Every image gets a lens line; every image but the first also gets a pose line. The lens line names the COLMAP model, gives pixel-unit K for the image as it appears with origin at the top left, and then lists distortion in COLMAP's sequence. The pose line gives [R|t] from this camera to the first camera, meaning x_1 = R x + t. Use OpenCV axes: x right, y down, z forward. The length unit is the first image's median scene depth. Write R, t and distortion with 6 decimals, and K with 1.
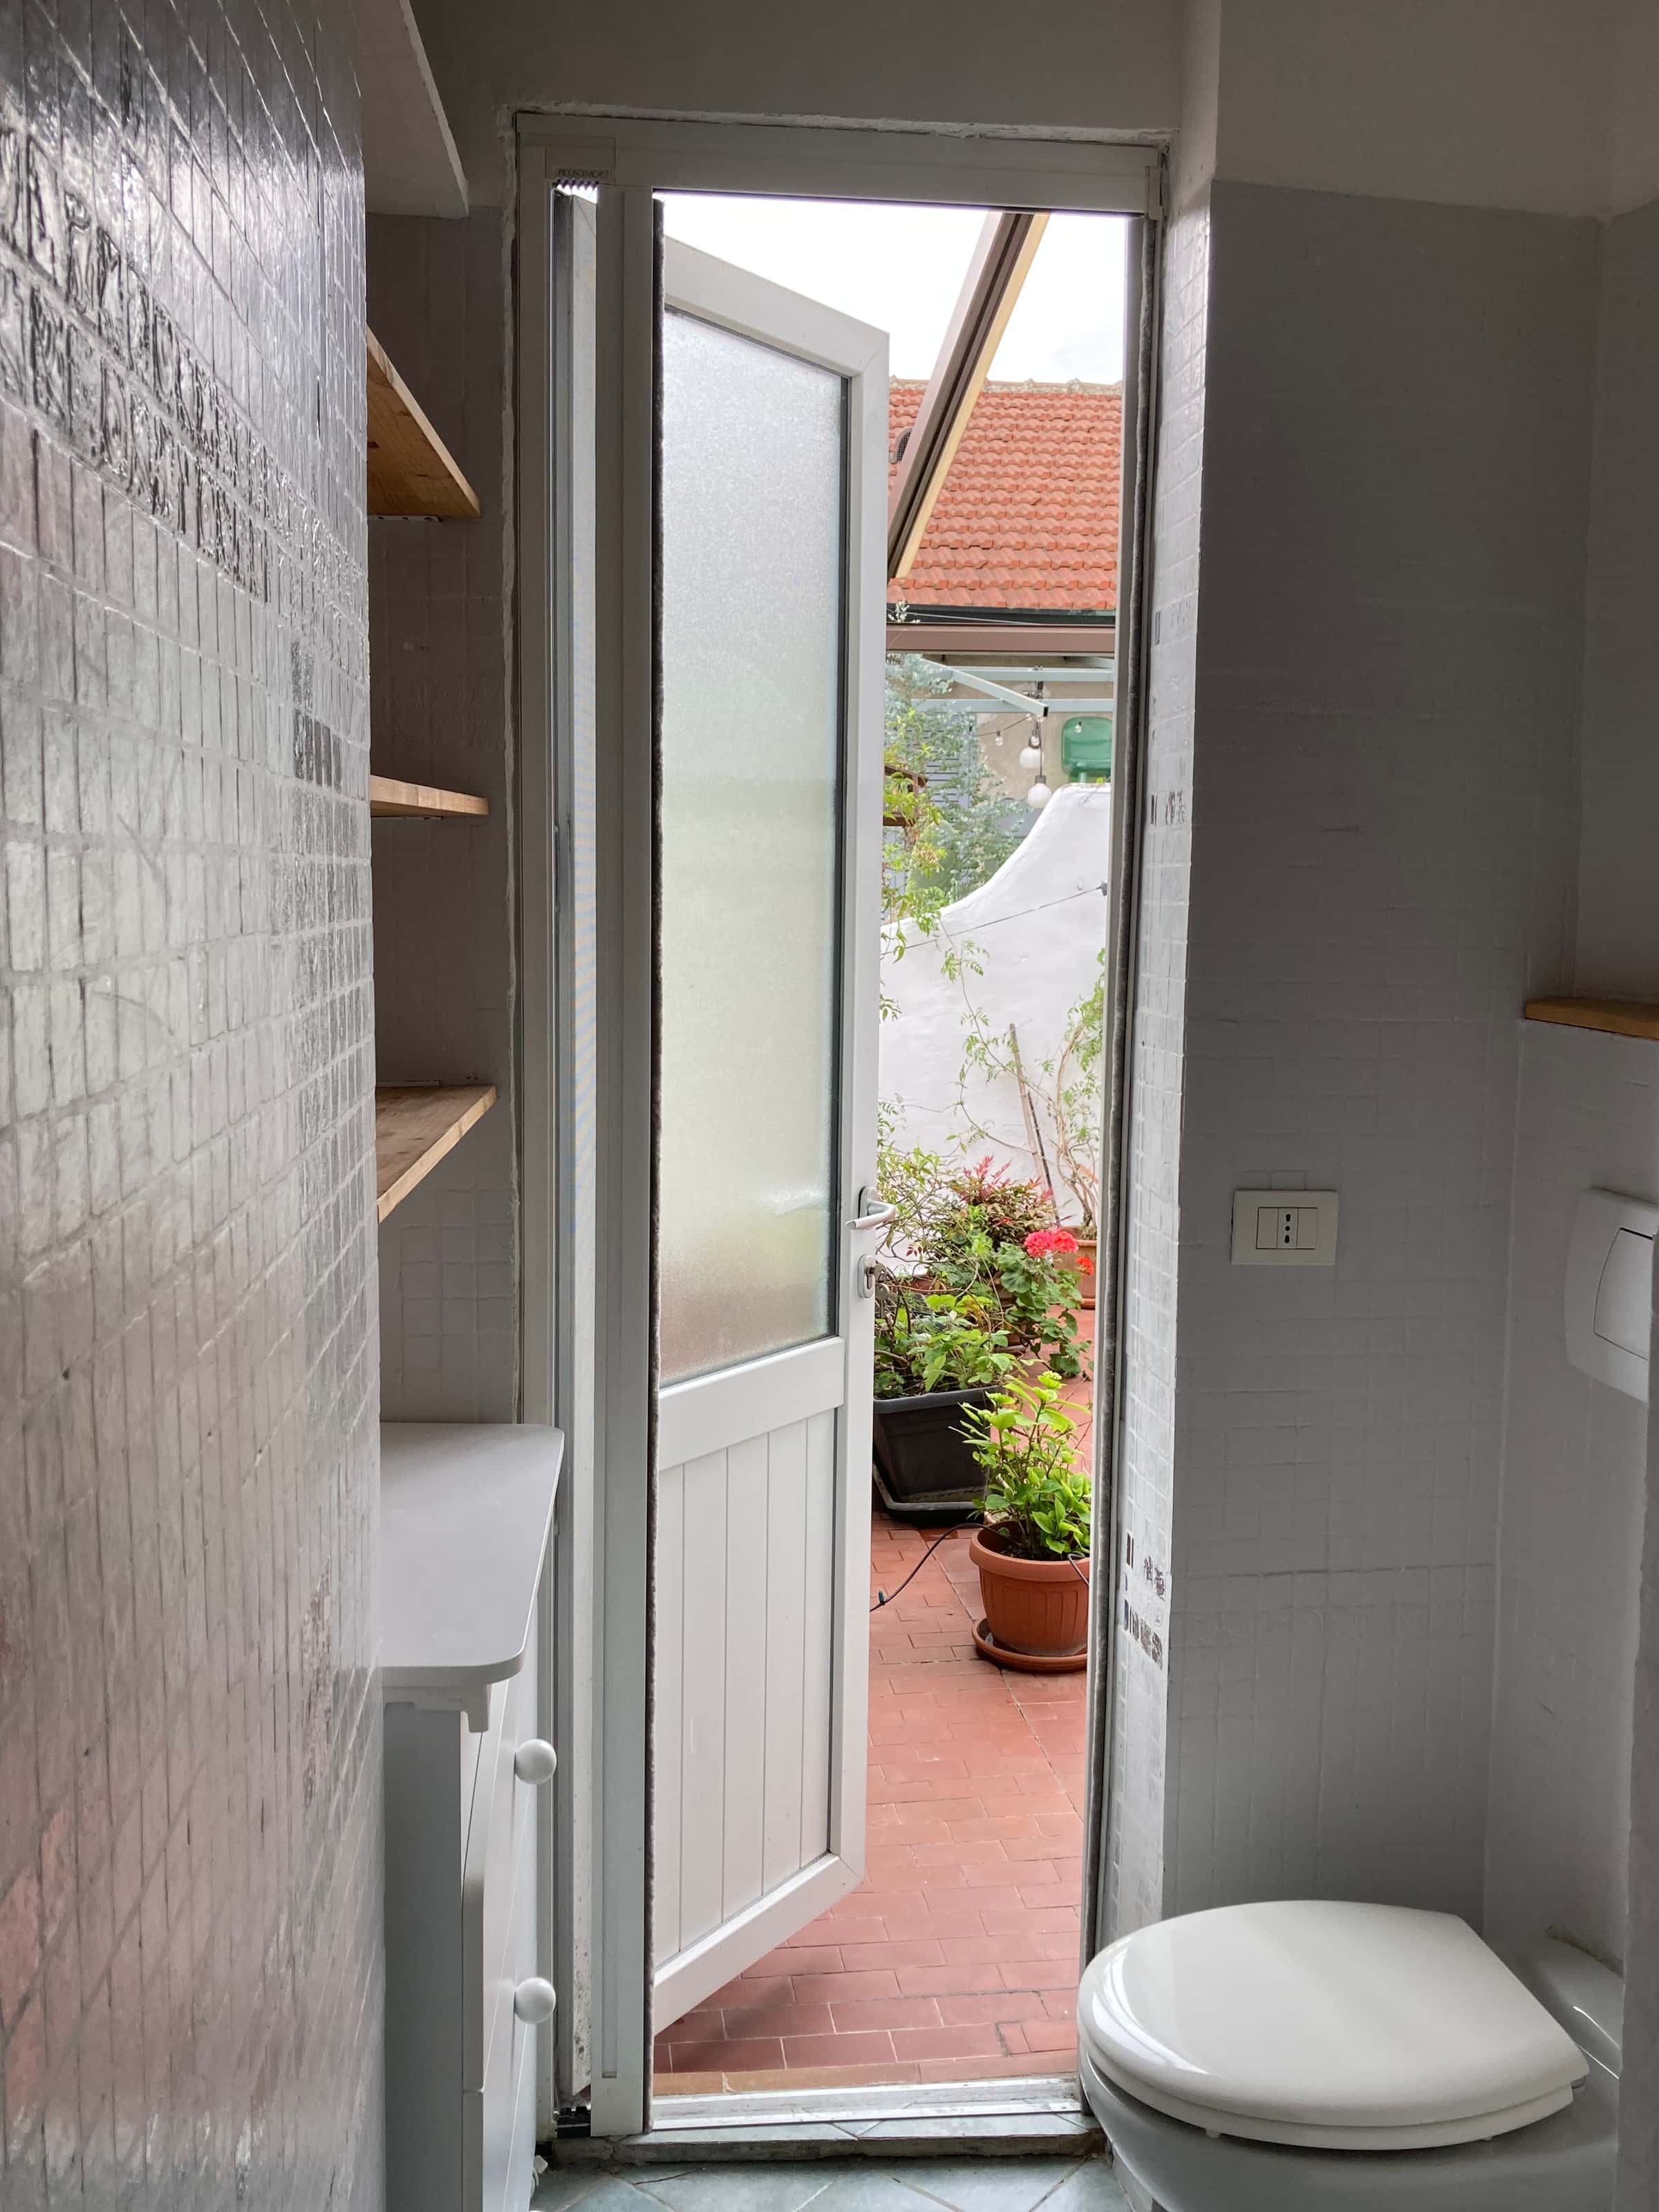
lens RADIAL K [[1953.2, 0, 834.6], [0, 1953.2, 1039.8], [0, 0, 1]] dist [0.016095, -0.000392]
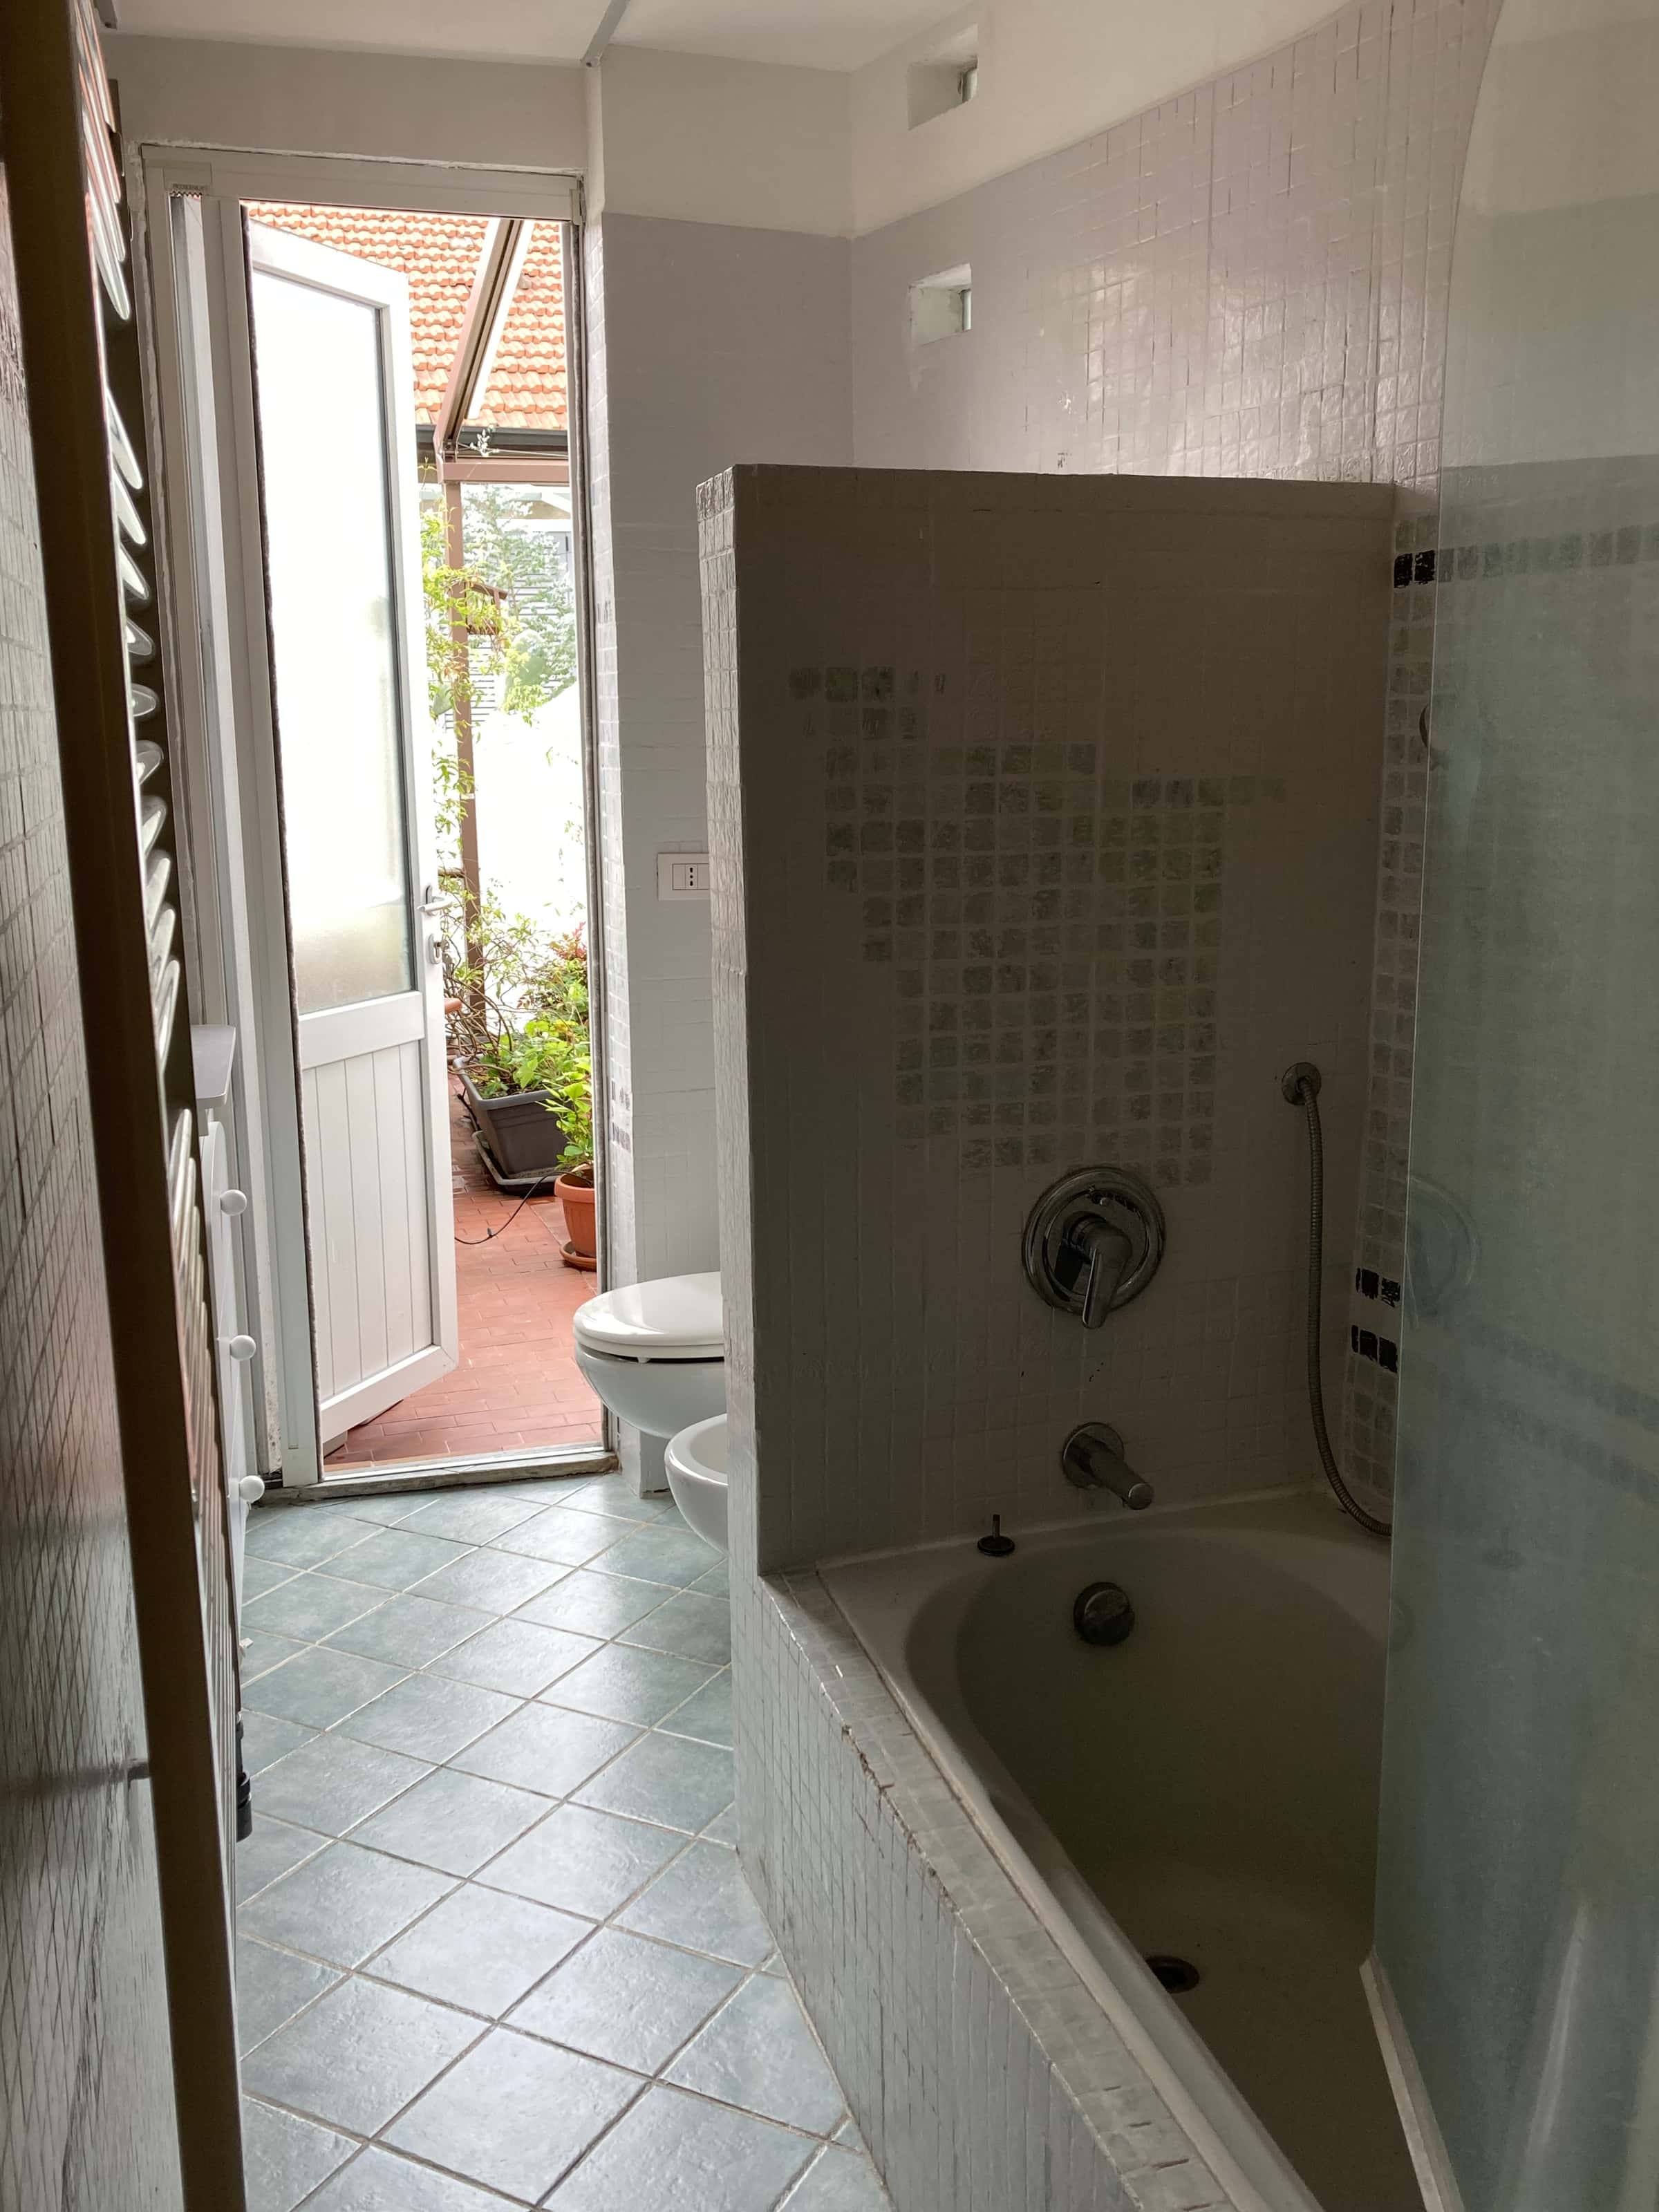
lens RADIAL K [[1953.2, 0, 834.6], [0, 1953.2, 1039.8], [0, 0, 1]] dist [0.016095, -0.000392]
pose [[0.981086, -0.056413, 0.185171, 0.036304], [0.036824, 0.993515, 0.107575, 0.057165], [-0.190039, -0.098721, 0.976801, -0.560841]]
